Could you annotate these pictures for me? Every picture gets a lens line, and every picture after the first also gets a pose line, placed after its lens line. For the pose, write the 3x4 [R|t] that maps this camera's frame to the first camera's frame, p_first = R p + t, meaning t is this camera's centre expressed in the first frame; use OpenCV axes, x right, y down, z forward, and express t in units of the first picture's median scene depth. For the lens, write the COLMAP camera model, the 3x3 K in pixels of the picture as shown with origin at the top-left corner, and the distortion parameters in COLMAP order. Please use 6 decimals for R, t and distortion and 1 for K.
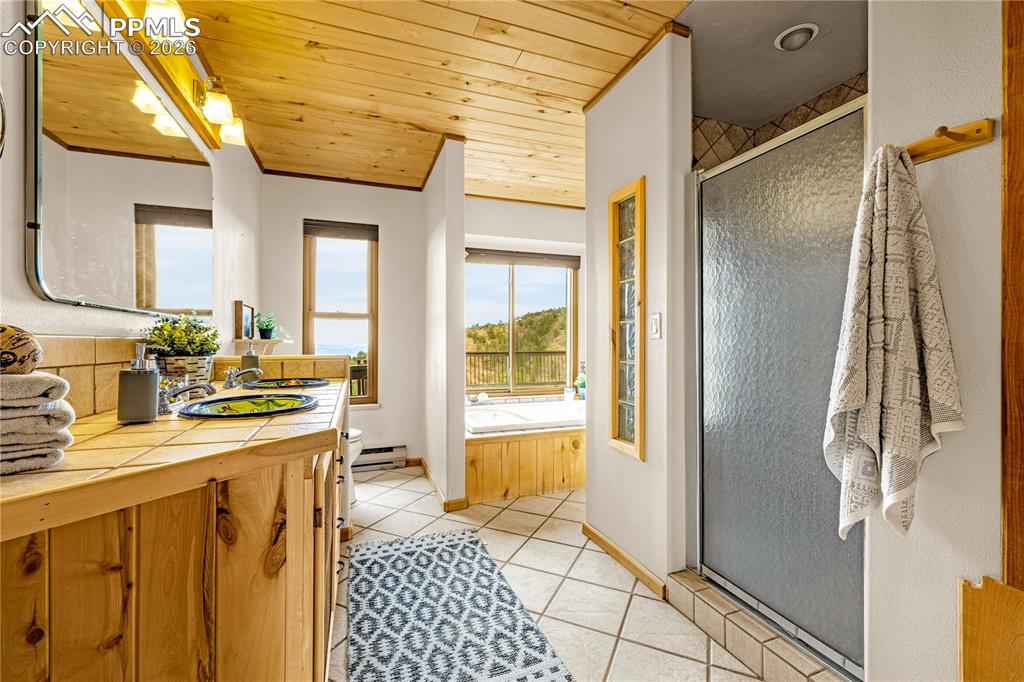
lens RADIAL K [[434.1, 0, 512.2], [0, 434.1, 335.9], [0, 0, 1]] dist [0.000167, -0.000119]
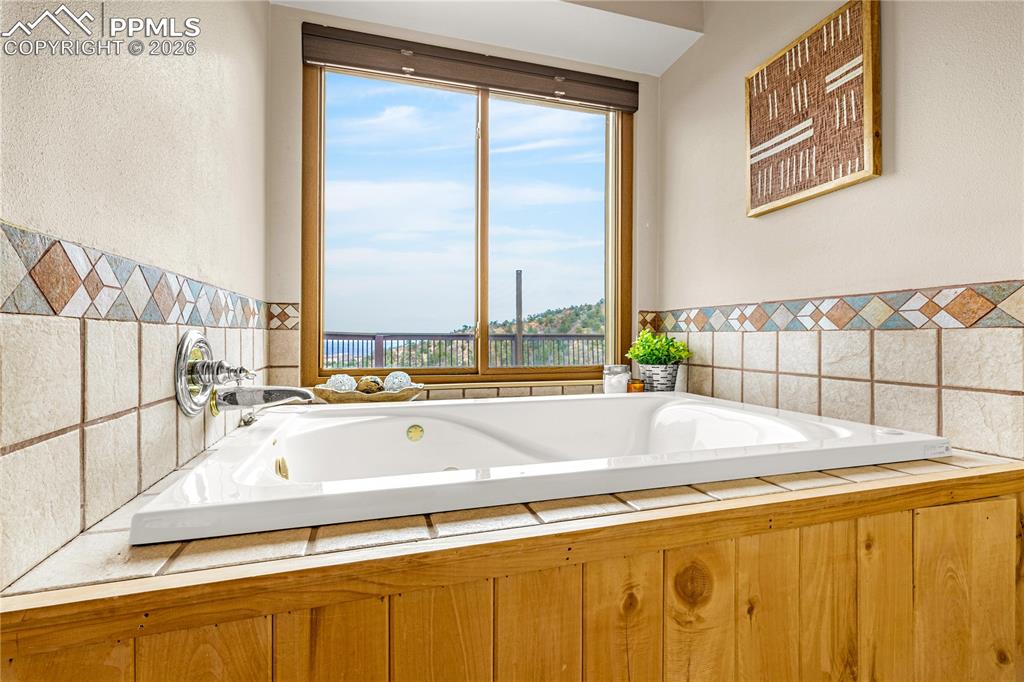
lens RADIAL K [[451.1, 0, 519.5], [0, 451.1, 330.8], [0, 0, 1]] dist [0.002944, 0.000024]
pose [[0.999592, 0.007075, -0.027658, 0.072582], [-0.007359, 0.999921, -0.010184, 0.138052], [0.027584, 0.010383, 0.999566, 0.823945]]
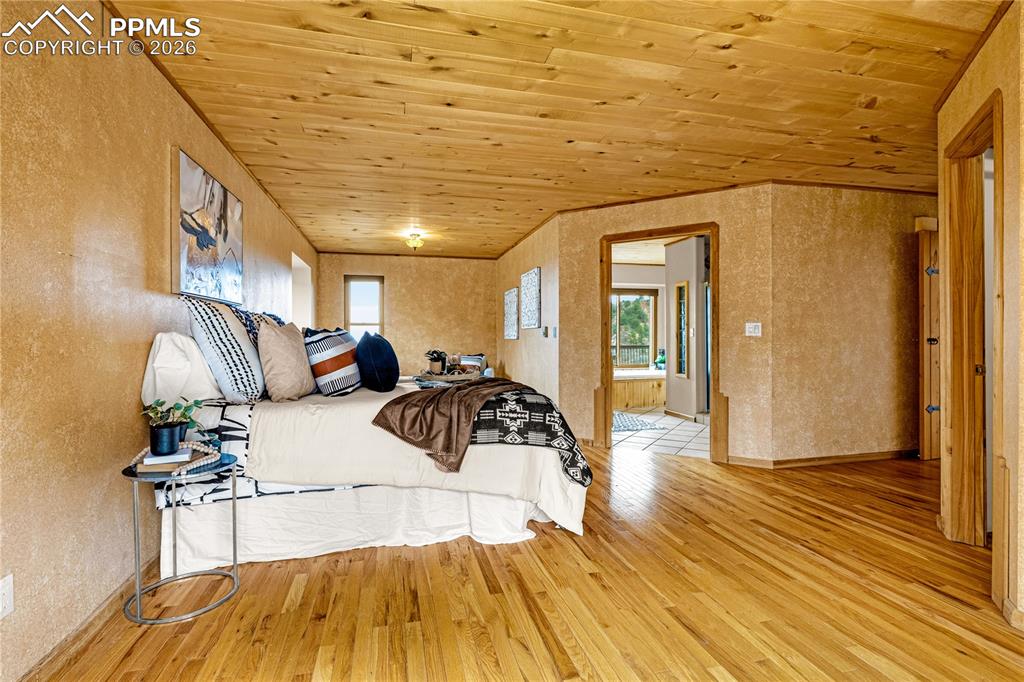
lens RADIAL K [[458.8, 0, 512.0], [0, 458.8, 341.0], [0, 0, 1]] dist [-0.003400, 0.000392]
pose [[0.992785, -0.003619, -0.119854, -0.328674], [0.005768, 0.999829, 0.017586, -0.015815], [0.119770, -0.018150, 0.992636, -1.443257]]
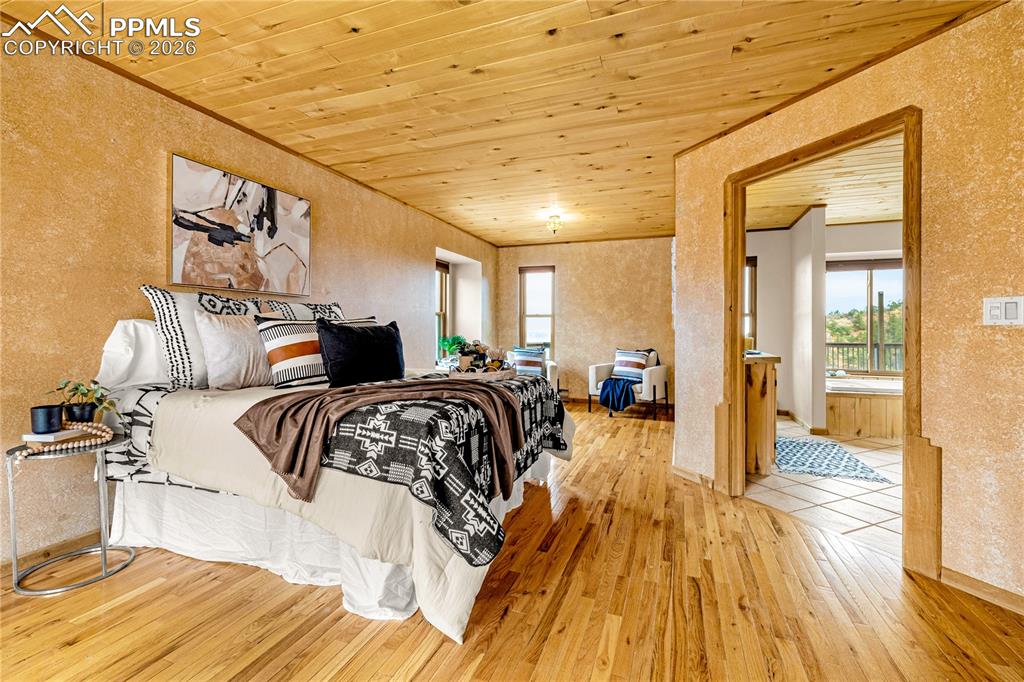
lens RADIAL K [[451.1, 0, 519.5], [0, 451.1, 330.8], [0, 0, 1]] dist [0.002944, 0.000024]
pose [[0.770009, 0.000649, -0.638033, 0.079488], [0.004384, 0.999970, 0.006308, -0.002574], [0.638018, -0.007655, 0.769983, -0.945839]]
